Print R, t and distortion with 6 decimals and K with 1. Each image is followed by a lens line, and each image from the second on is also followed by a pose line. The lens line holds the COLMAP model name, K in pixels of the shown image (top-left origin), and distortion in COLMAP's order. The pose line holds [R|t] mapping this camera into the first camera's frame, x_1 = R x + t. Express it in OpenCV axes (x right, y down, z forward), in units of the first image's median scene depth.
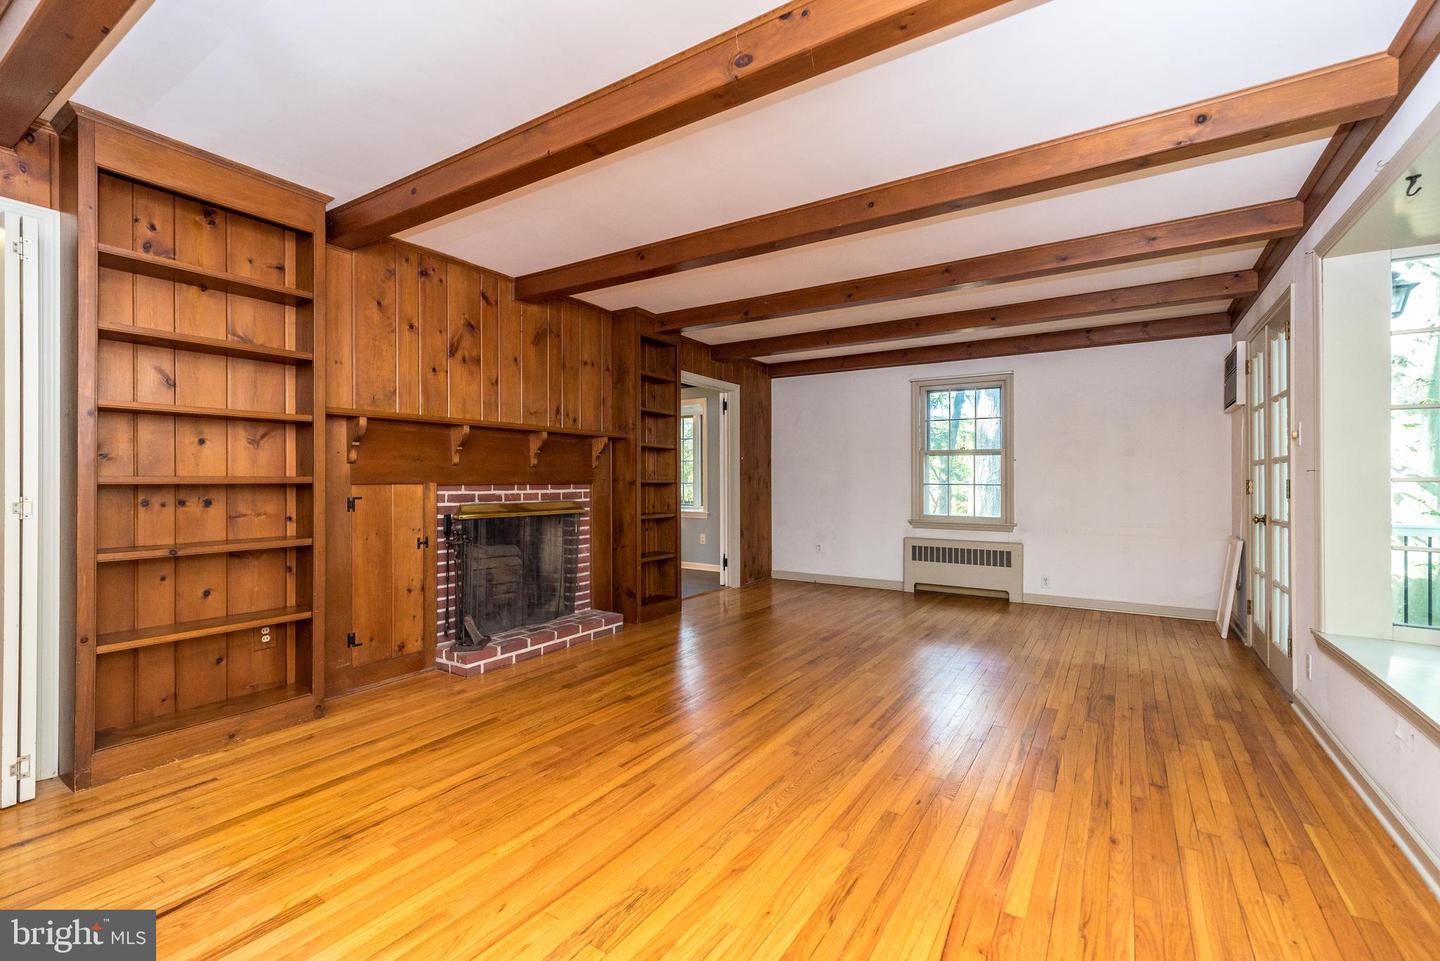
lens RADIAL K [[628.7, 0, 717.0], [0, 628.7, 476.6], [0, 0, 1]] dist [0.009673, -0.000350]
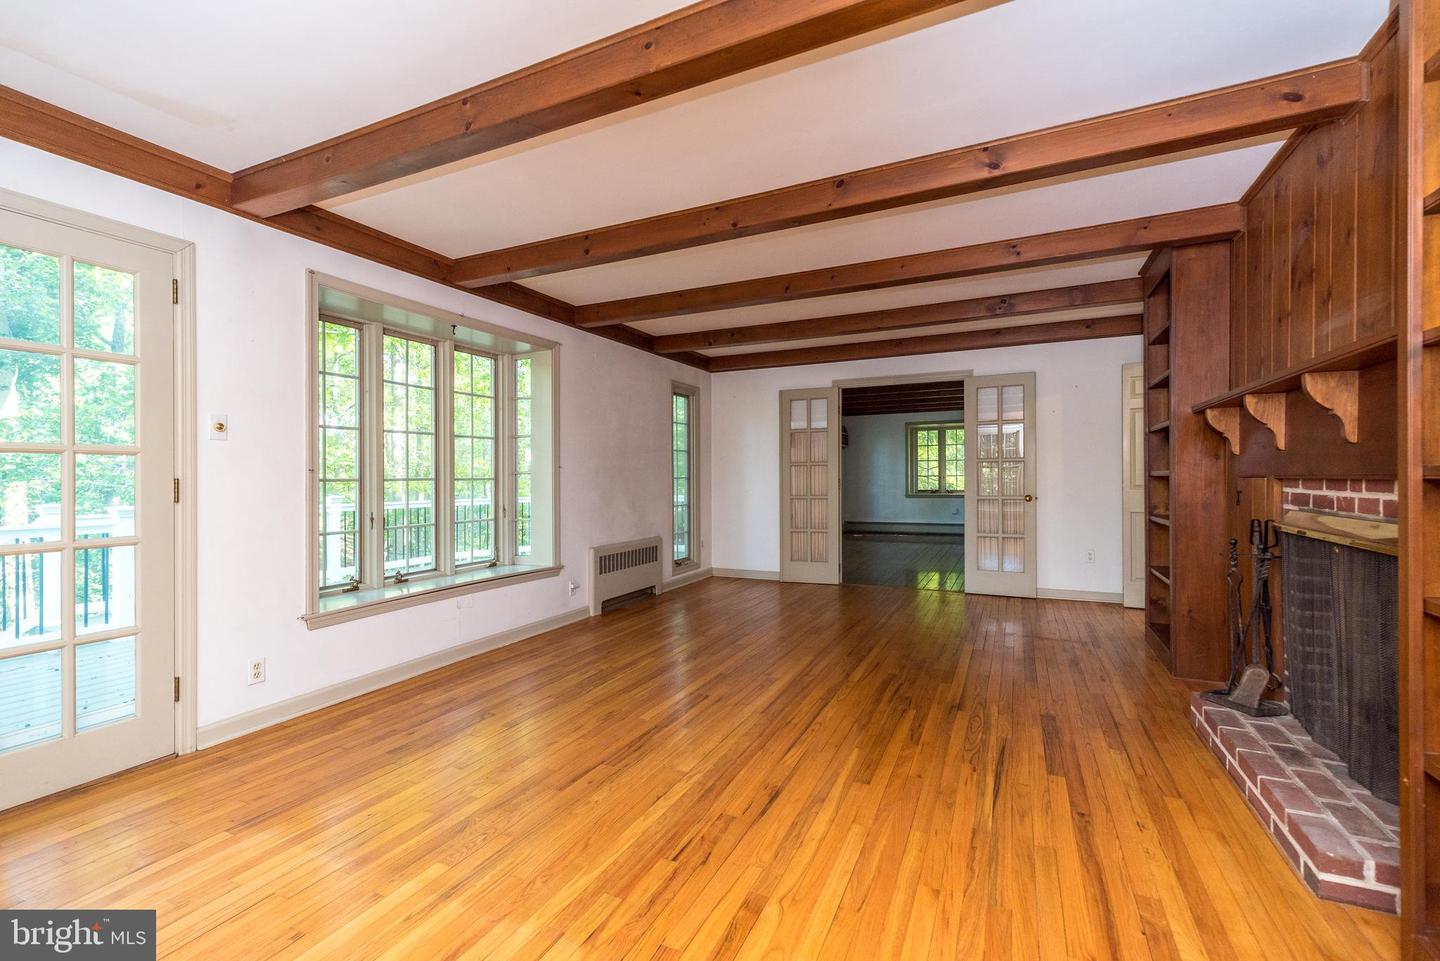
lens RADIAL K [[628.7, 0, 715.3], [0, 628.7, 480.6], [0, 0, 1]] dist [0.009673, -0.000350]
pose [[-0.991962, 0.007560, -0.126311, 0.272432], [0.007600, 0.999971, 0.000162, 0.010366], [0.126309, -0.000799, -0.991991, 1.554451]]
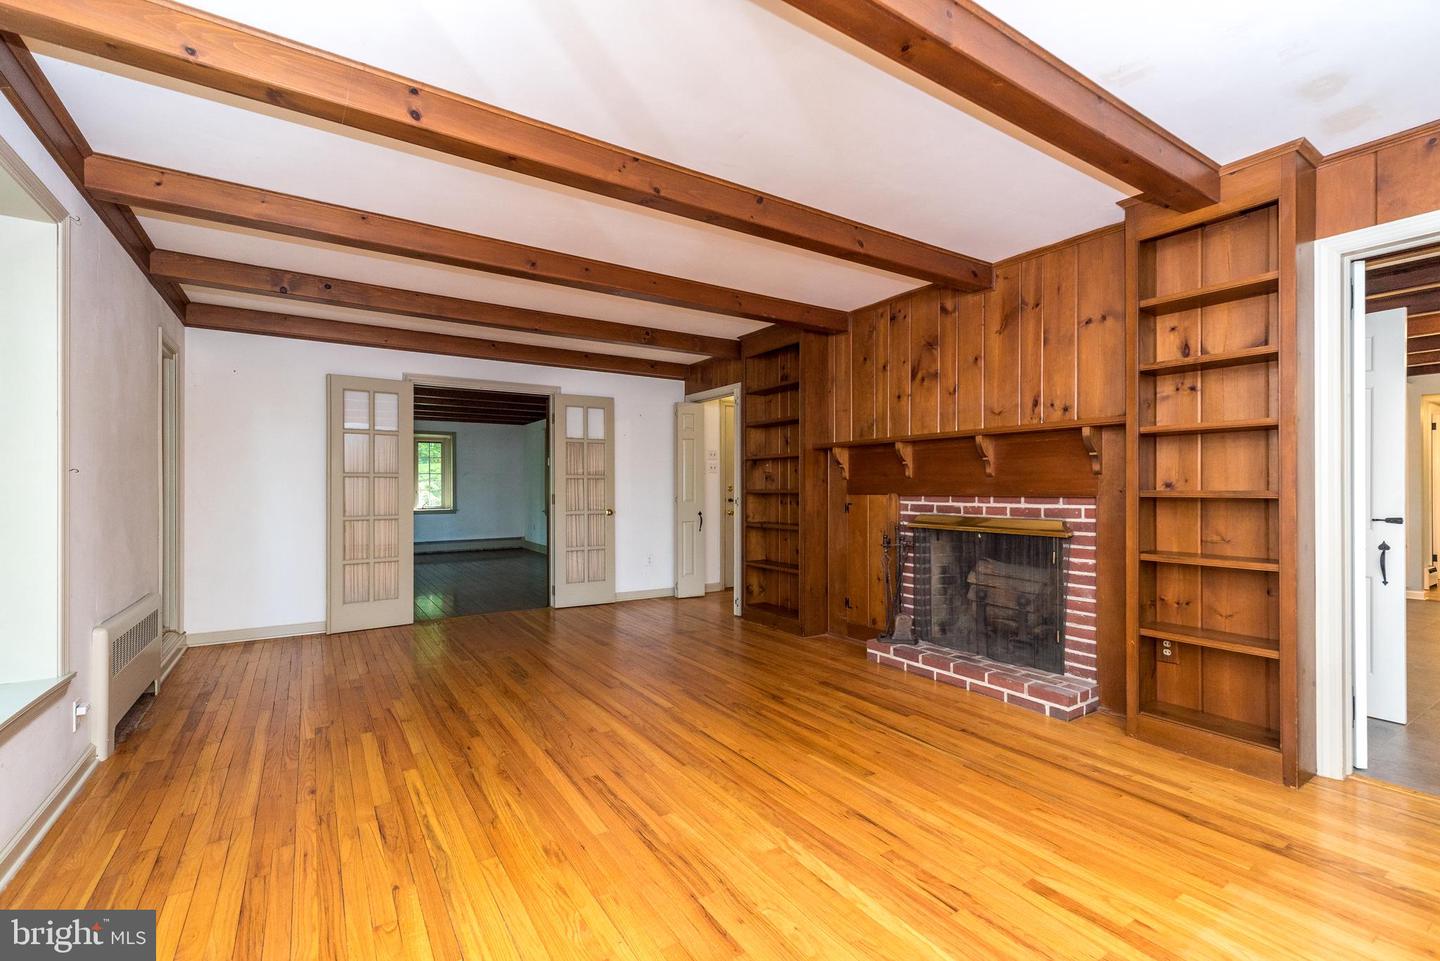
lens RADIAL K [[628.7, 0, 720.7], [0, 628.7, 492.6], [0, 0, 1]] dist [0.009673, -0.000350]
pose [[-0.406678, 0.003942, -0.913563, 0.711013], [0.003600, 0.999990, 0.002713, 0.003473], [0.913564, -0.002186, -0.406688, 1.111018]]
